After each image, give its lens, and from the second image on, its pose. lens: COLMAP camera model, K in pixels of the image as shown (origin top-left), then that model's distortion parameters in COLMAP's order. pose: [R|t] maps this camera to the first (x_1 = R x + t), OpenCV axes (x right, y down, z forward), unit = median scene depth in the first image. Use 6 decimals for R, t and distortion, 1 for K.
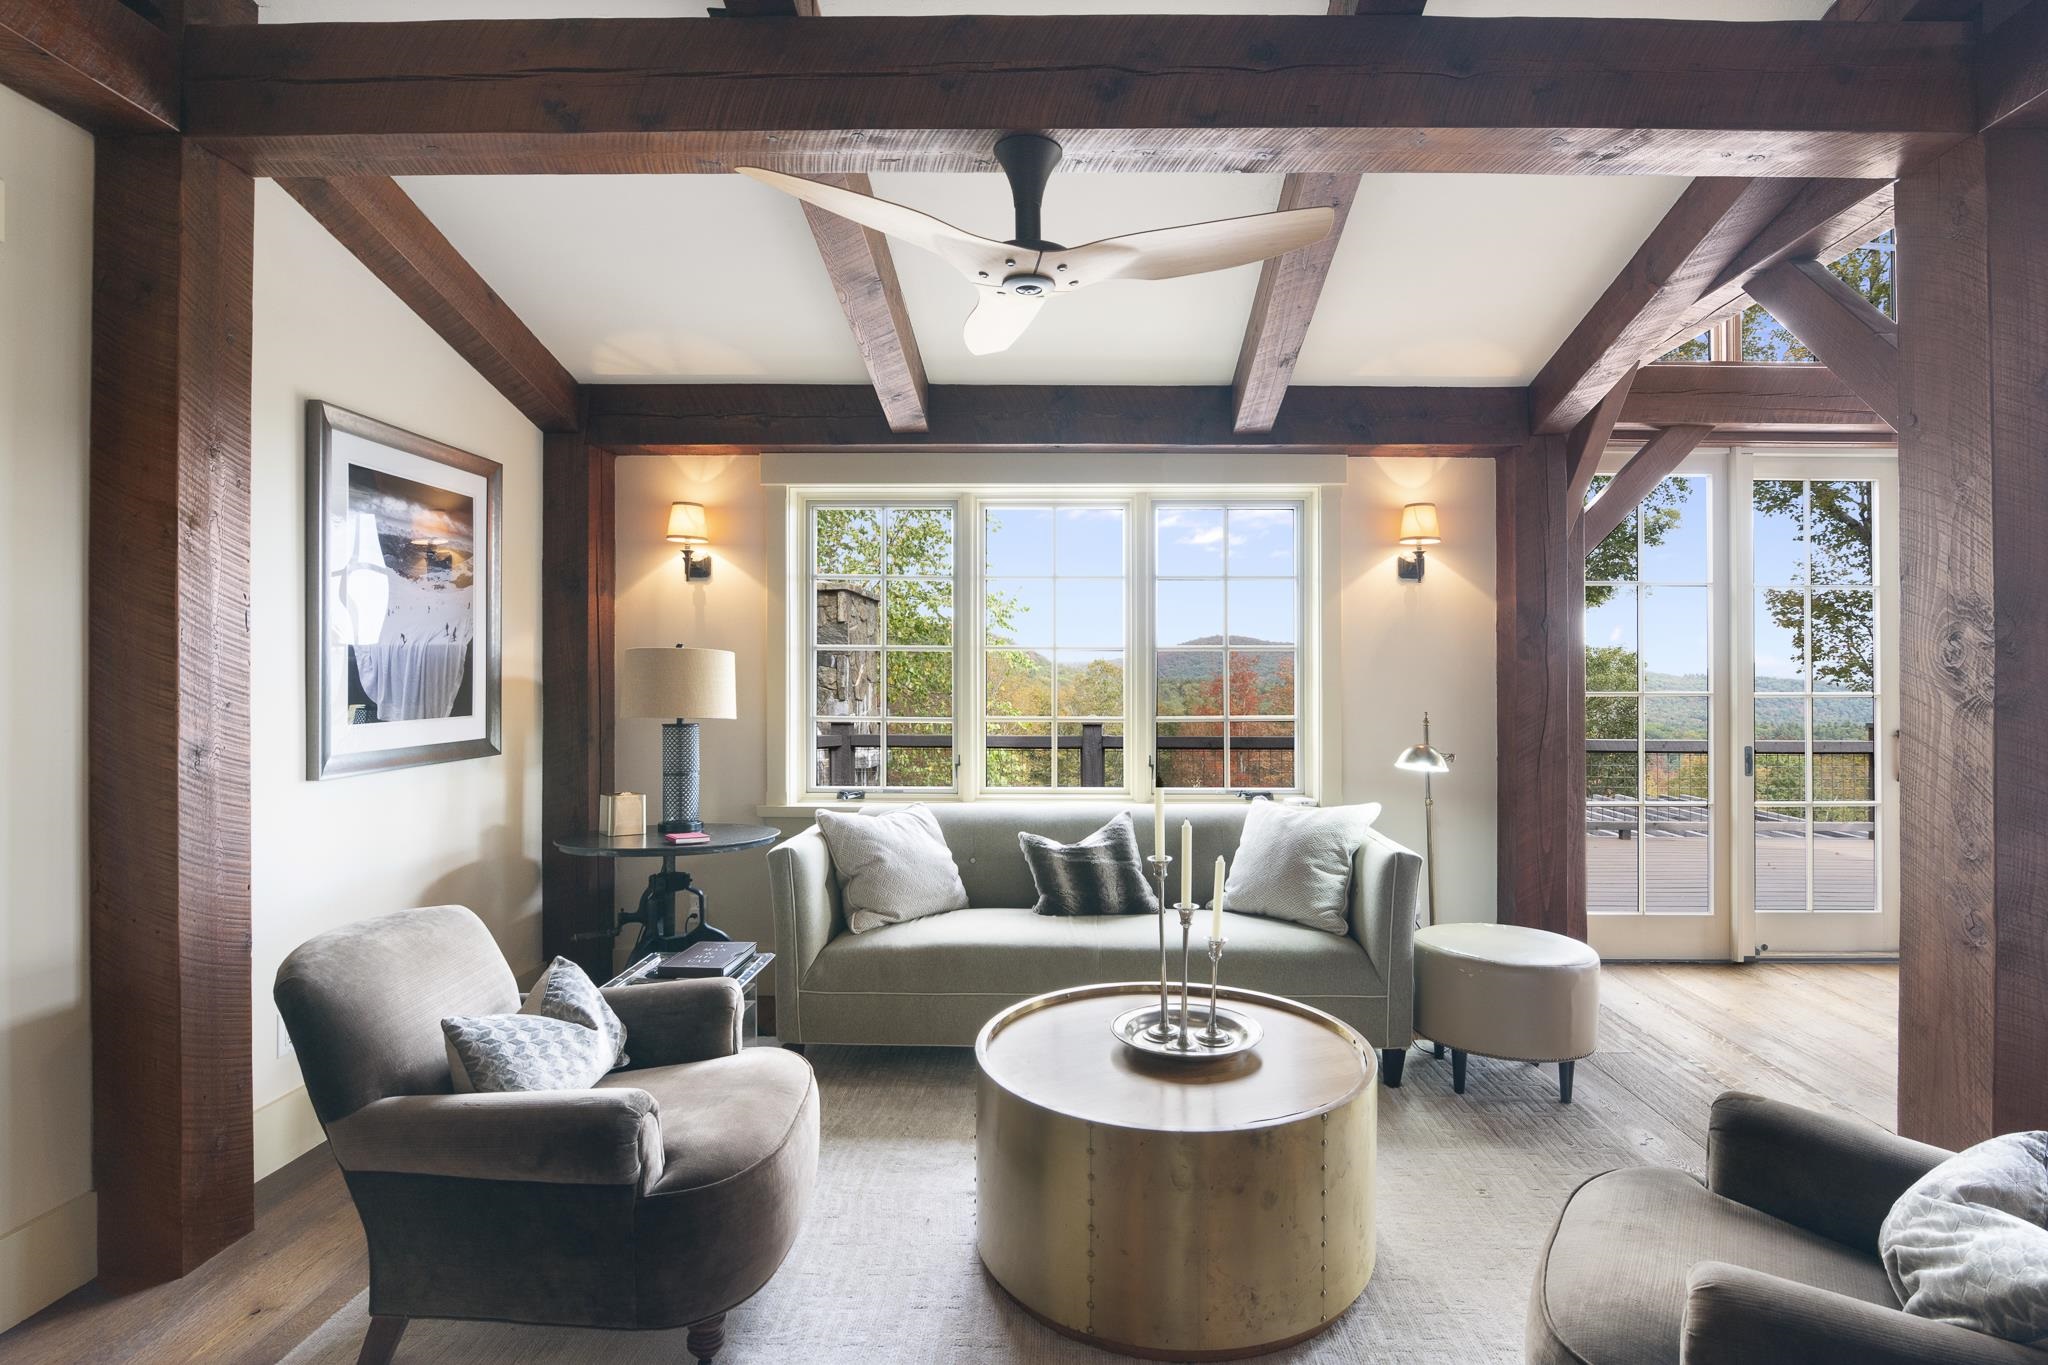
lens RADIAL K [[1001.9, 0, 1084.5], [0, 1001.9, 689.3], [0, 0, 1]] dist [-0.017942, 0.001167]
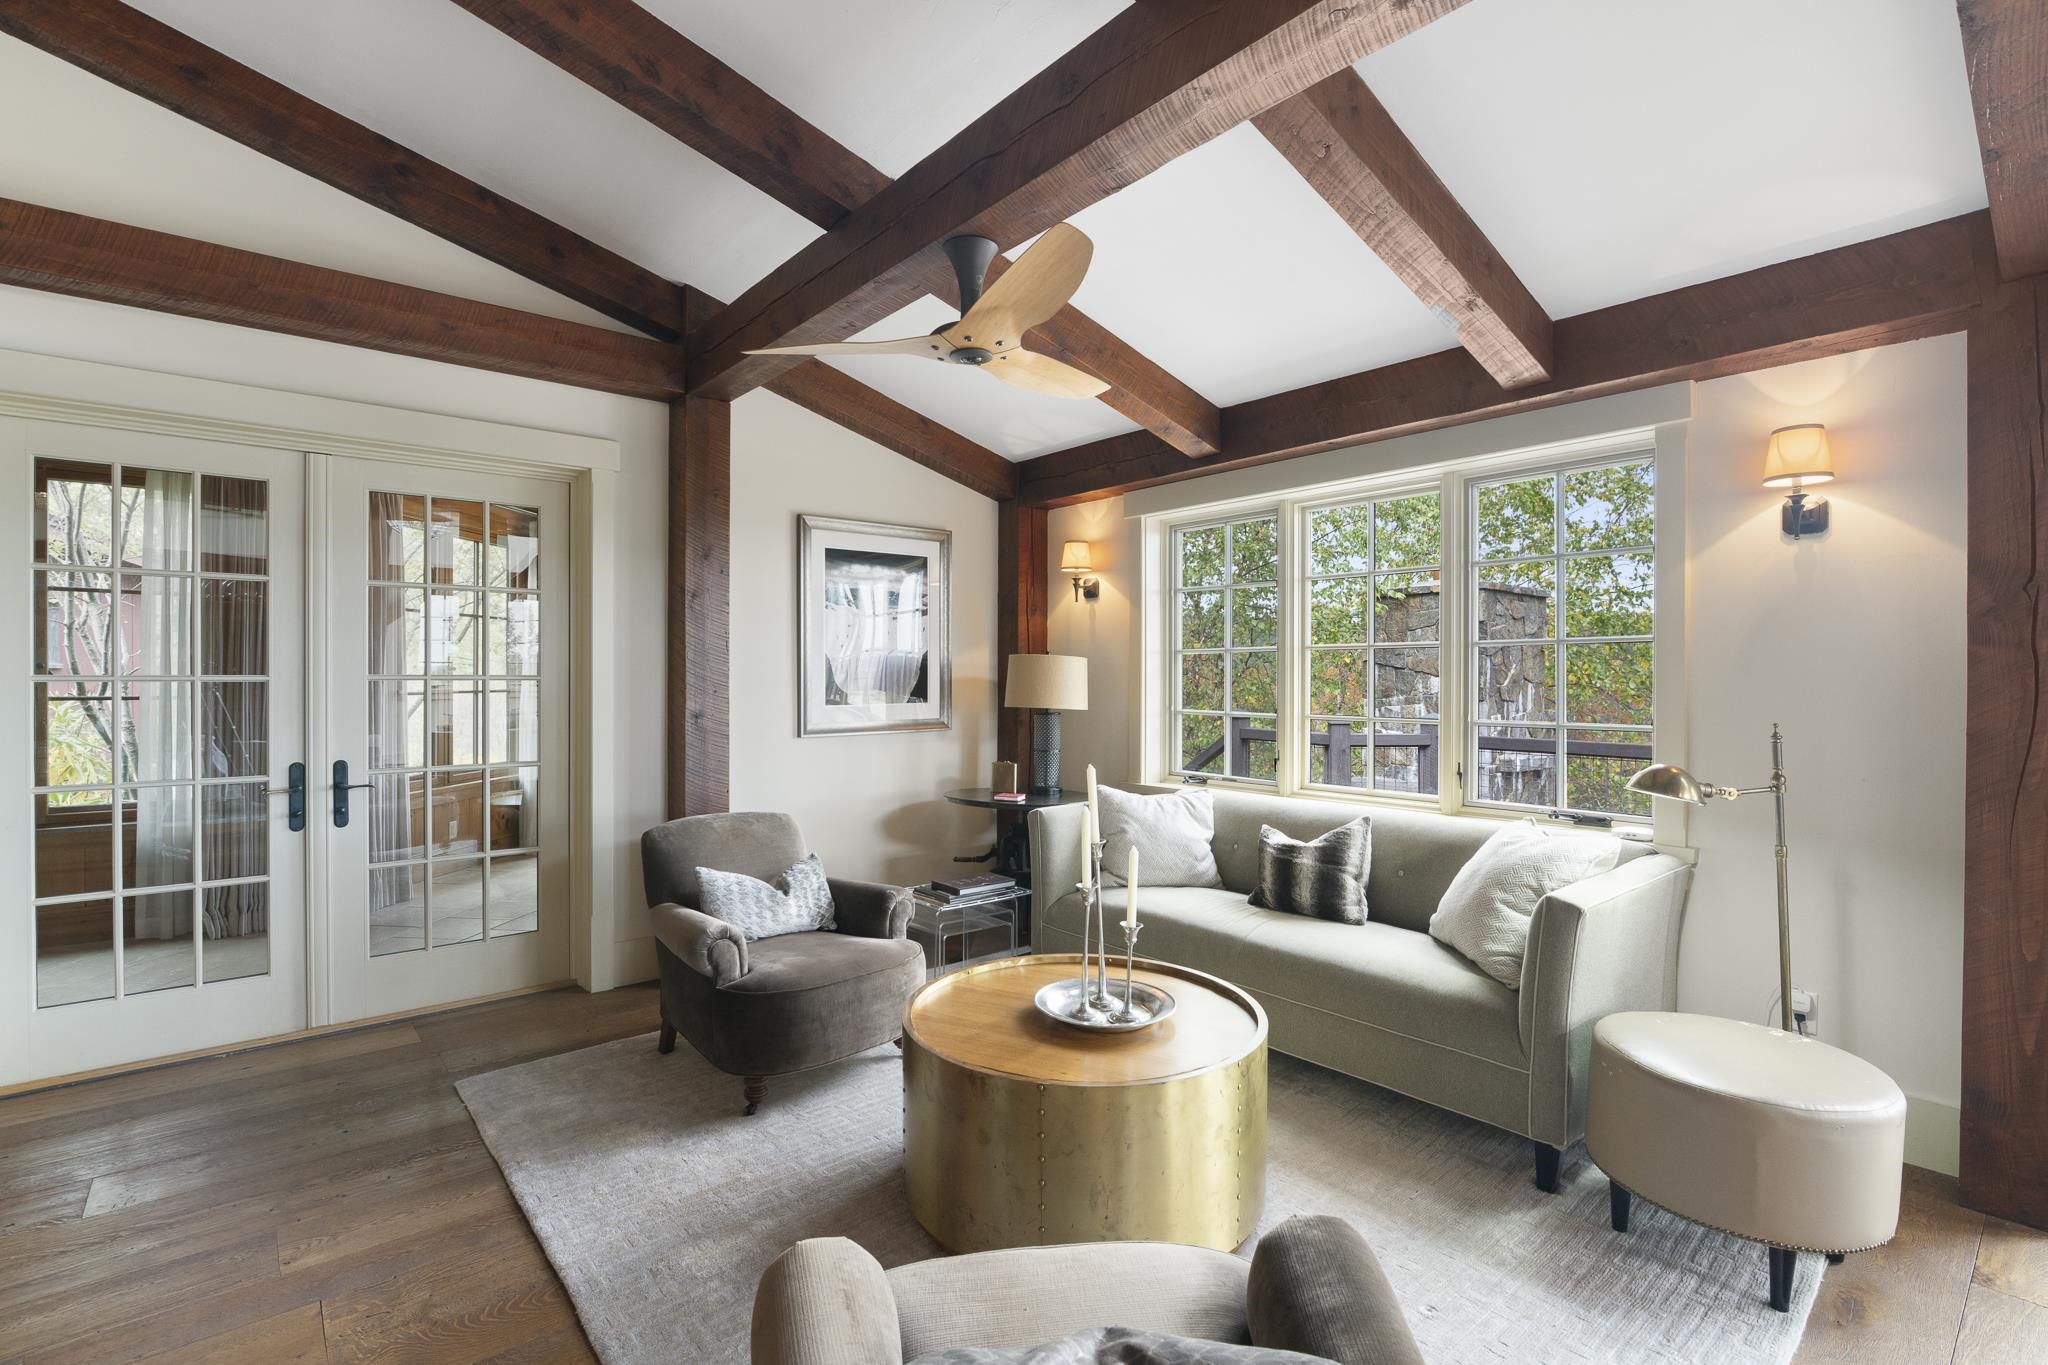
lens RADIAL K [[942.7, 0, 1014.4], [0, 942.7, 683.1], [0, 0, 1]] dist [-0.016904, 0.000616]
pose [[0.650829, 0.002110, -0.759221, 0.524104], [-0.007624, 0.999964, -0.003756, 0.001288], [0.759186, 0.008233, 0.650822, 0.172916]]
